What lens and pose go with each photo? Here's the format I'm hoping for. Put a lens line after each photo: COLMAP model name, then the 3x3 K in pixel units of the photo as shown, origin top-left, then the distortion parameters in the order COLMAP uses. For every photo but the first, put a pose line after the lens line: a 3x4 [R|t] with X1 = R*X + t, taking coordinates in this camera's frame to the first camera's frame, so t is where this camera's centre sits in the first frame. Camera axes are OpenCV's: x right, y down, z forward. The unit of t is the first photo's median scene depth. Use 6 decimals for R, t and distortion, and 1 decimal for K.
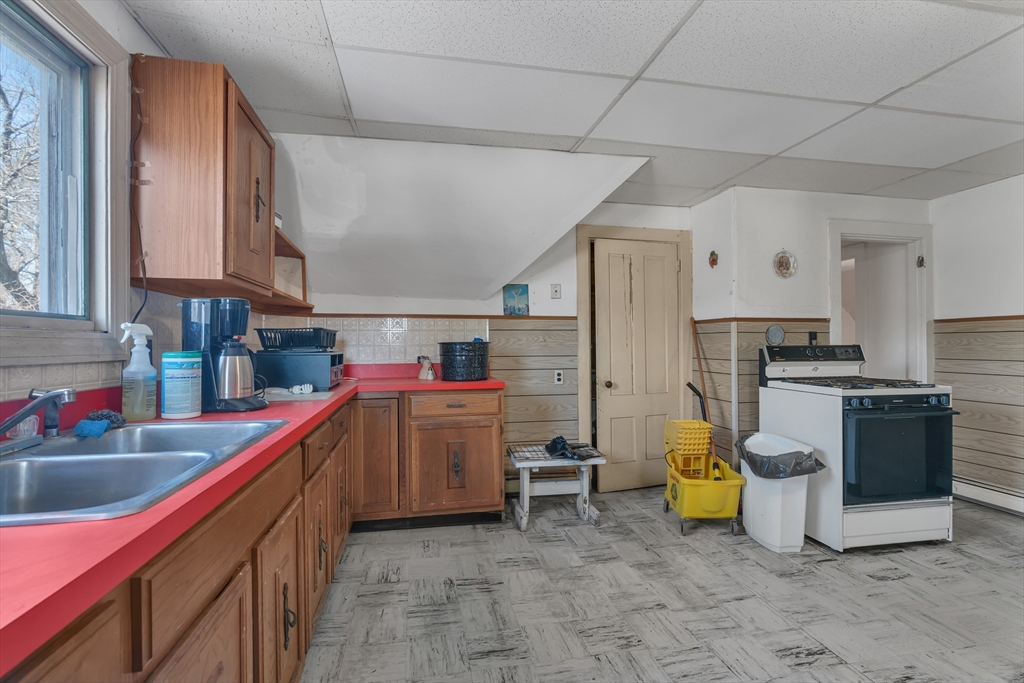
lens RADIAL K [[472.4, 0, 512.0], [0, 472.4, 341.5], [0, 0, 1]] dist [-0.004685, 0.000380]
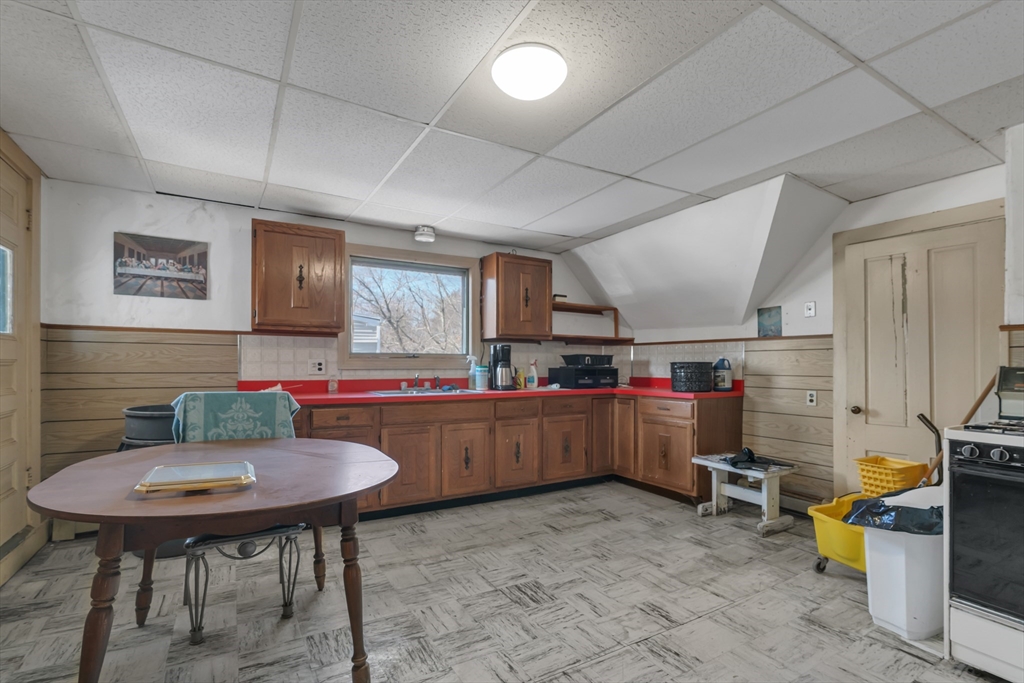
lens RADIAL K [[478.1, 0, 518.6], [0, 478.1, 363.8], [0, 0, 1]] dist [-0.002275, 0.000863]
pose [[0.338874, 0.003645, -0.940825, 1.093678], [0.002399, 0.999986, 0.004739, -0.001126], [0.940829, -0.003862, 0.338860, 0.146985]]
